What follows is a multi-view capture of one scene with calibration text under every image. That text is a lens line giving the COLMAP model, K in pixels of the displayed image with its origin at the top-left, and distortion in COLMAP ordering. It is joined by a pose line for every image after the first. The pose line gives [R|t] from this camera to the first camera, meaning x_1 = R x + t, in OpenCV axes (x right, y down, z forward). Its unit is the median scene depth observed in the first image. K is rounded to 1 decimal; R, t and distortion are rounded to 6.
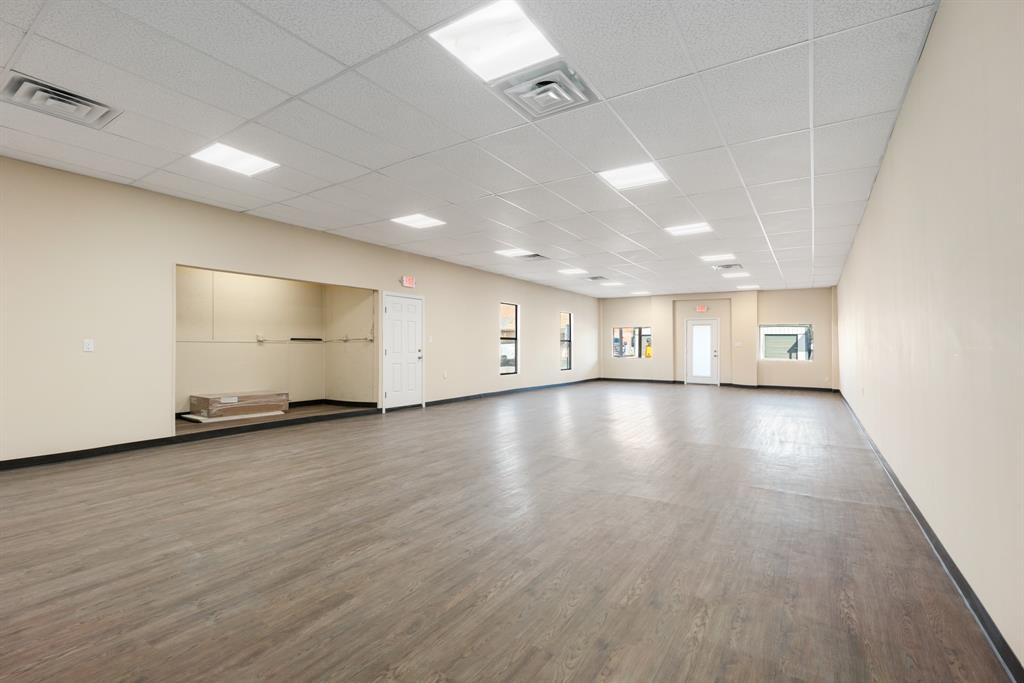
lens RADIAL K [[459.2, 0, 508.4], [0, 459.2, 345.1], [0, 0, 1]] dist [-0.027979, 0.000018]
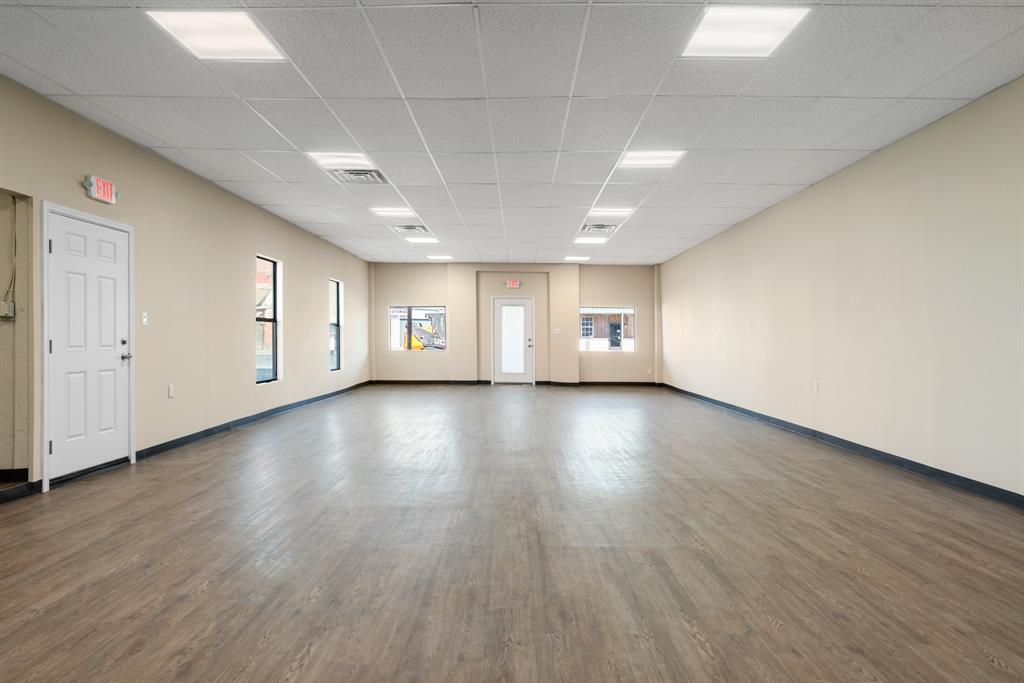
lens RADIAL K [[598.1, 0, 516.2], [0, 598.1, 334.2], [0, 0, 1]] dist [-0.003719, -0.000929]
pose [[0.833025, -0.000310, 0.553235, -0.128937], [-0.001047, 0.999997, 0.002137, 0.001532], [-0.553234, -0.002360, 0.833023, 0.182236]]
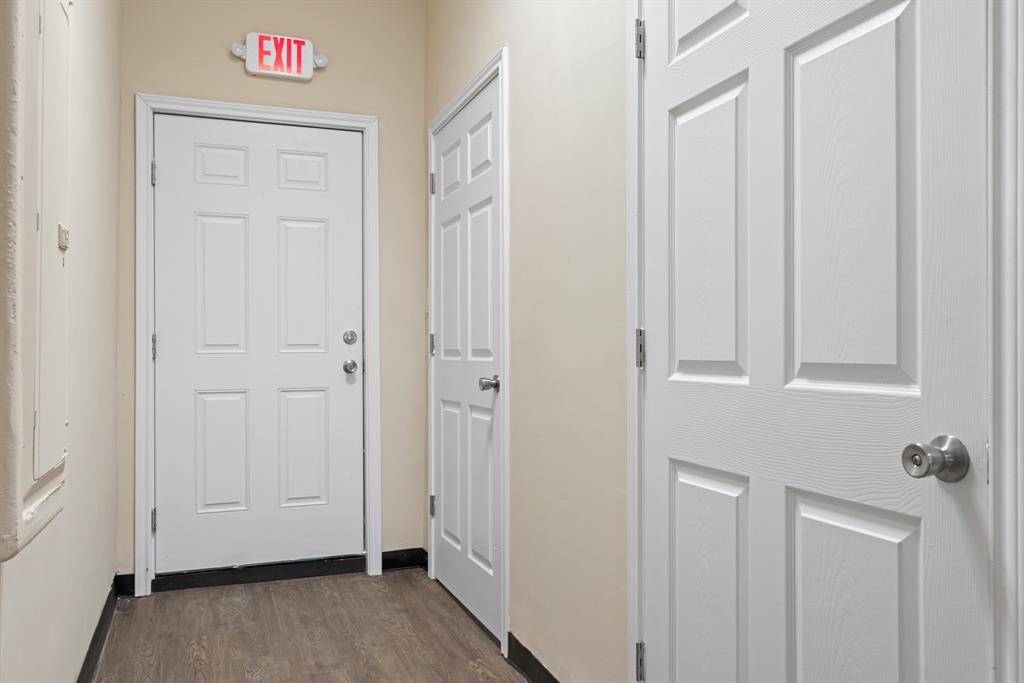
lens RADIAL K [[781.8, 0, 515.1], [0, 781.8, 334.2], [0, 0, 1]] dist [-0.001014, -0.000628]
pose [[0.820403, -0.001353, -0.571784, 0.076532], [0.005251, 0.999973, 0.005168, 0.005223], [0.571762, -0.007243, 0.820388, 0.462151]]
